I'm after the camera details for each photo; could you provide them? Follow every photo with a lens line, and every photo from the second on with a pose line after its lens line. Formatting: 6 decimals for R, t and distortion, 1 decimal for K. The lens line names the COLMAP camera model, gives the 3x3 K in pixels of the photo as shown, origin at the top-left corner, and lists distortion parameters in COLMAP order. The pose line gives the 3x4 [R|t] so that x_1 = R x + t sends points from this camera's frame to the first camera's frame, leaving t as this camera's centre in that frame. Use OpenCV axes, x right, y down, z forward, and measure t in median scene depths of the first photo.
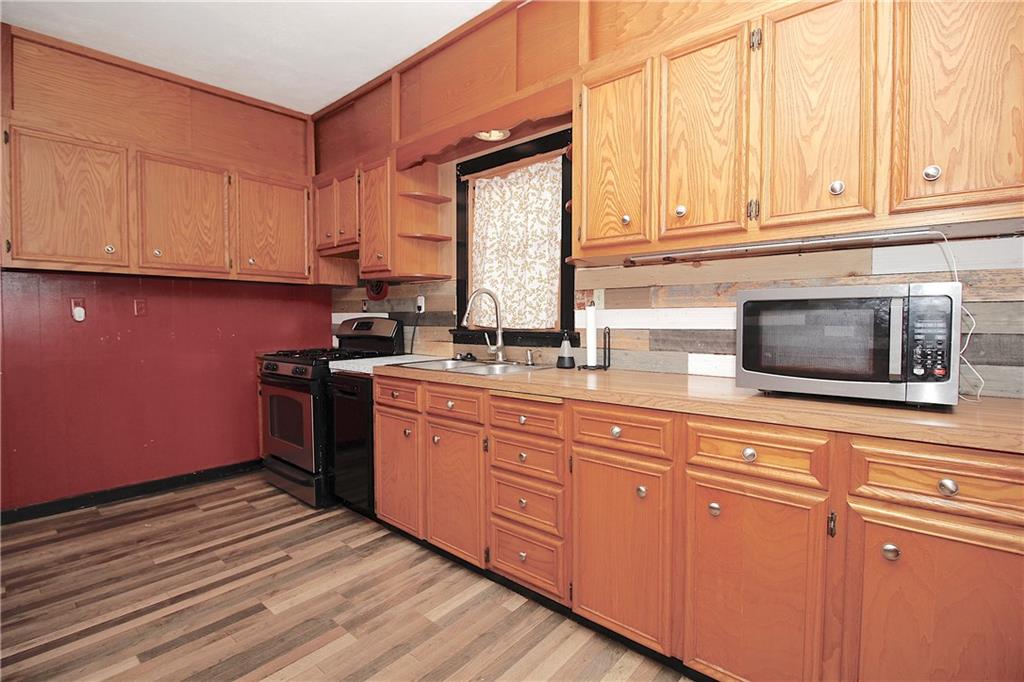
lens RADIAL K [[472.2, 0, 515.8], [0, 472.2, 339.9], [0, 0, 1]] dist [-0.015453, -0.004419]
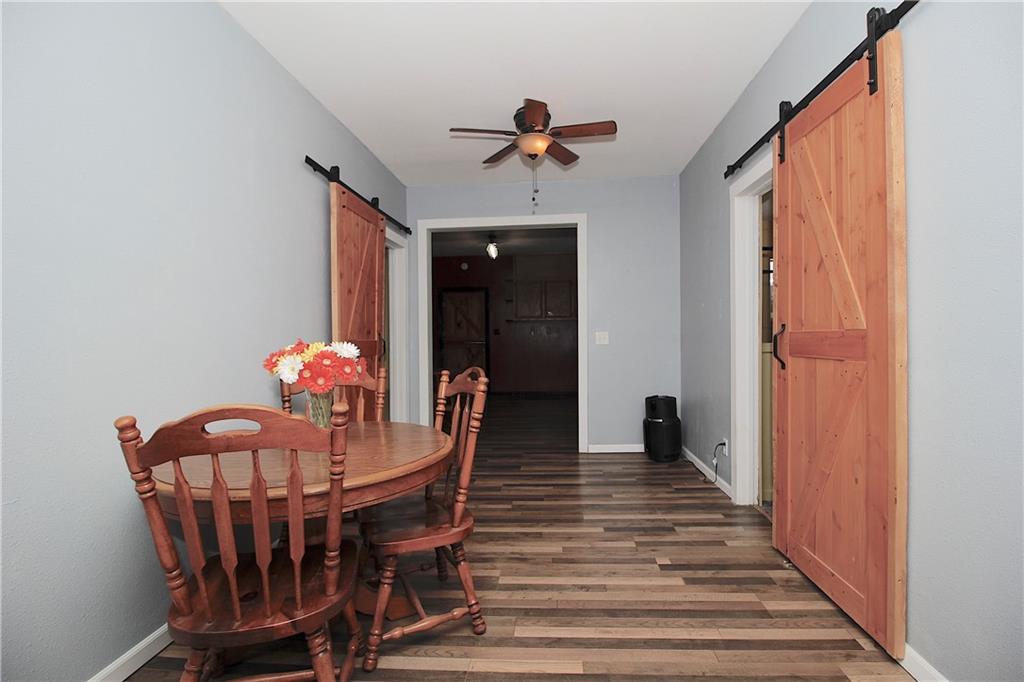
lens RADIAL K [[475.2, 0, 528.9], [0, 475.2, 339.7], [0, 0, 1]] dist [-0.006123, -0.000303]
pose [[0.606585, 0.001931, -0.795016, 1.816540], [-0.020054, 0.999716, -0.012873, 0.034846], [0.794766, 0.023752, 0.606452, -1.105208]]
